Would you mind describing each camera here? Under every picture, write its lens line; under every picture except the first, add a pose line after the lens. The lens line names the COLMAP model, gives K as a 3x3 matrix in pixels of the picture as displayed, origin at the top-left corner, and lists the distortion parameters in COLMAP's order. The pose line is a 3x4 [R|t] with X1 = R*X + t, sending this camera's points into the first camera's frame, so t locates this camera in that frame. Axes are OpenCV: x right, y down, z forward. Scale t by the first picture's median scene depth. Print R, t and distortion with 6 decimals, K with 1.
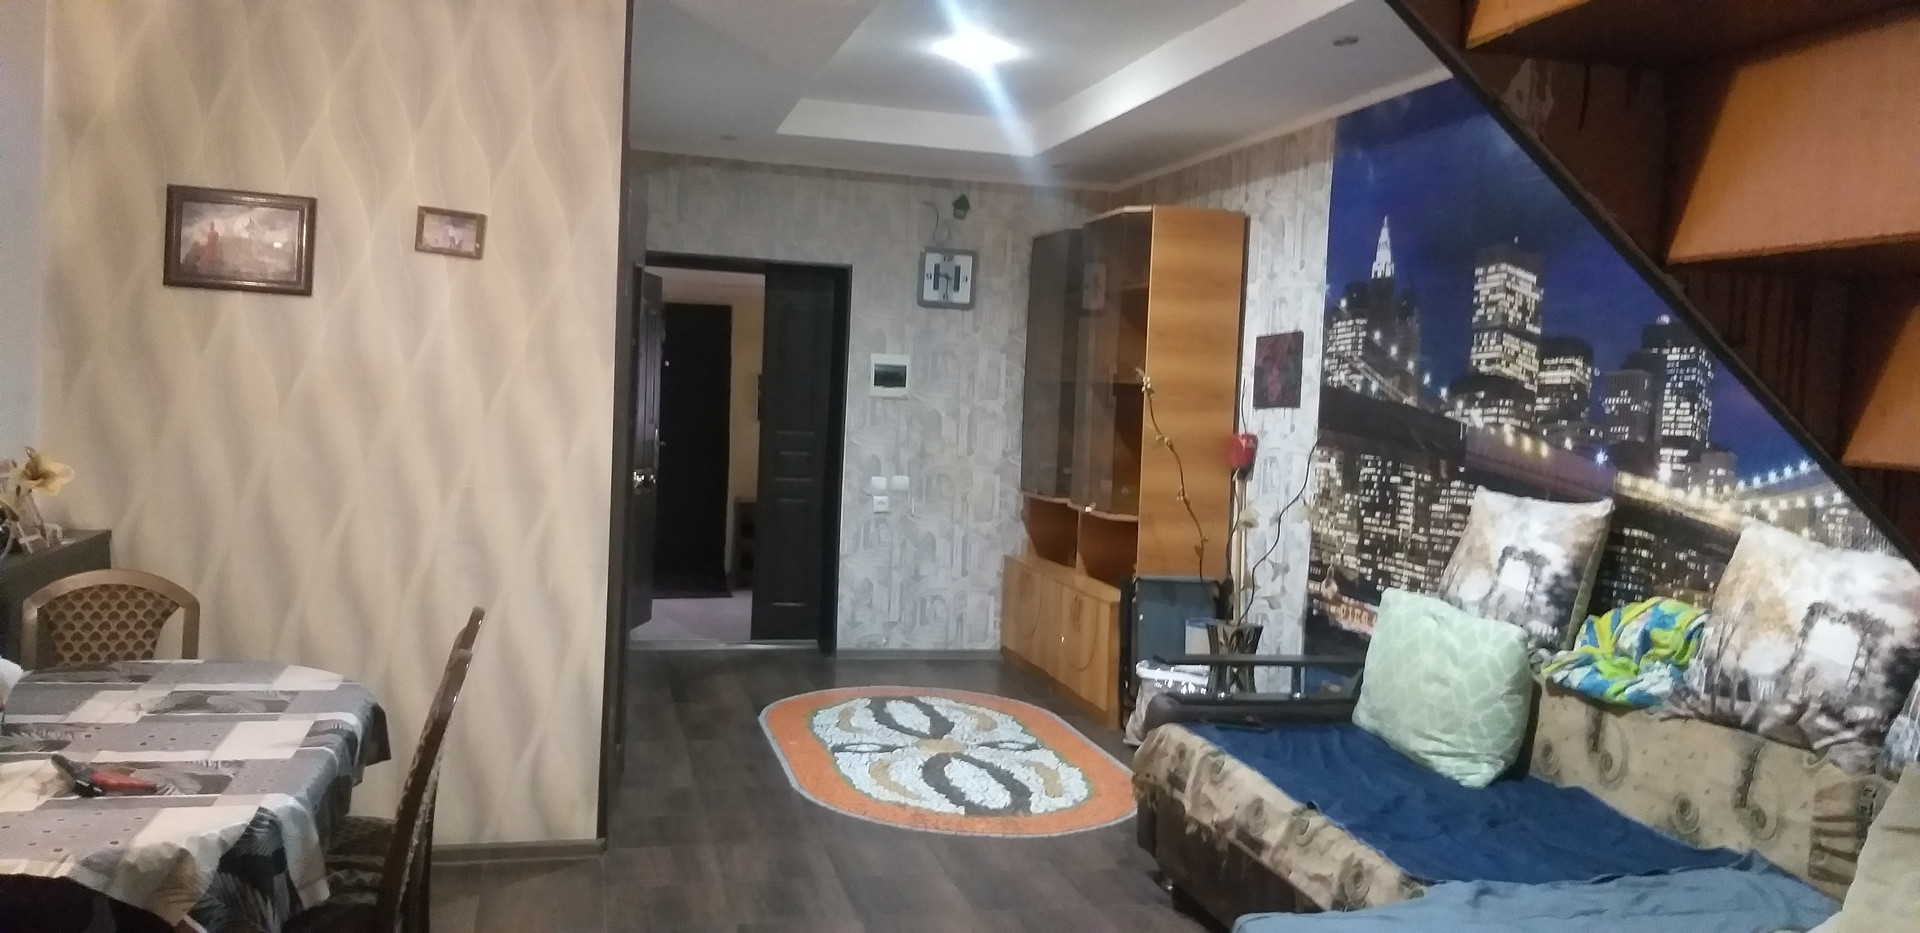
lens RADIAL K [[1470.8, 0, 959.6], [0, 1470.8, 465.6], [0, 0, 1]] dist [-0.002581, -0.009050]
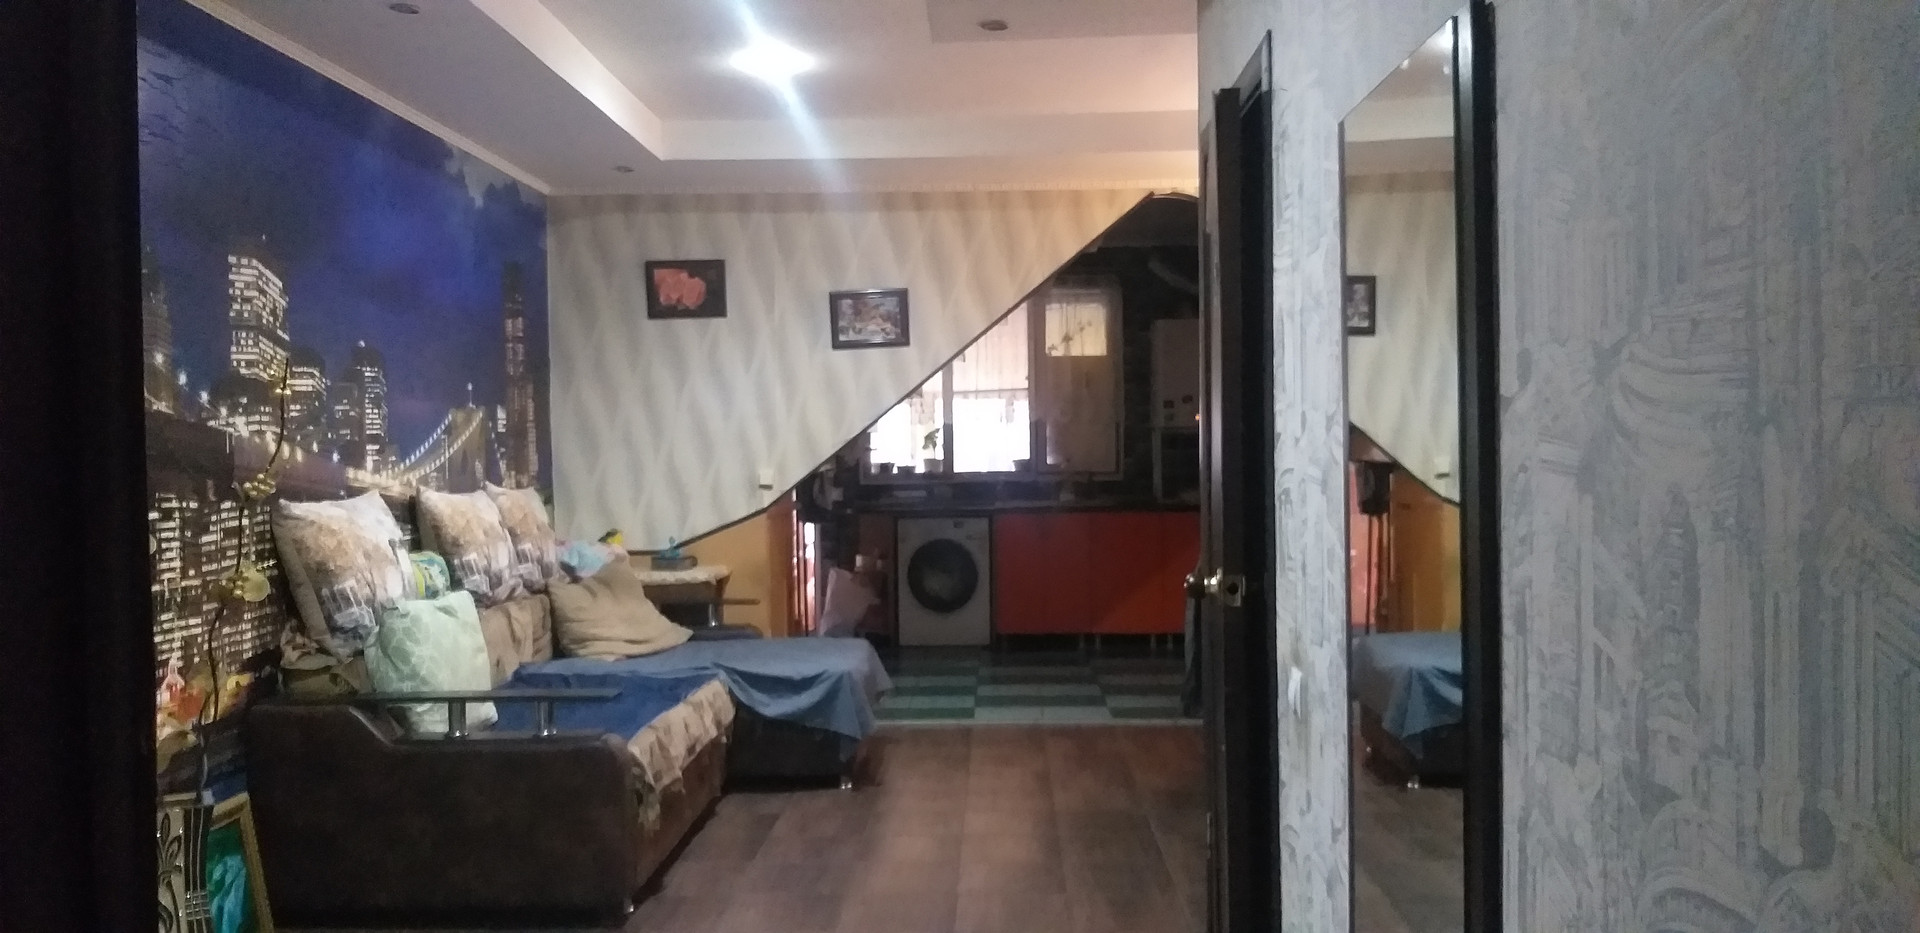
lens RADIAL K [[1470.8, 0, 960.0], [0, 1470.8, 466.4], [0, 0, 1]] dist [-0.002581, -0.009050]
pose [[-0.957394, -0.029266, 0.287297, -0.320307], [-0.006240, 0.996716, 0.080738, -0.083311], [-0.288716, 0.075506, -0.954433, 1.735562]]
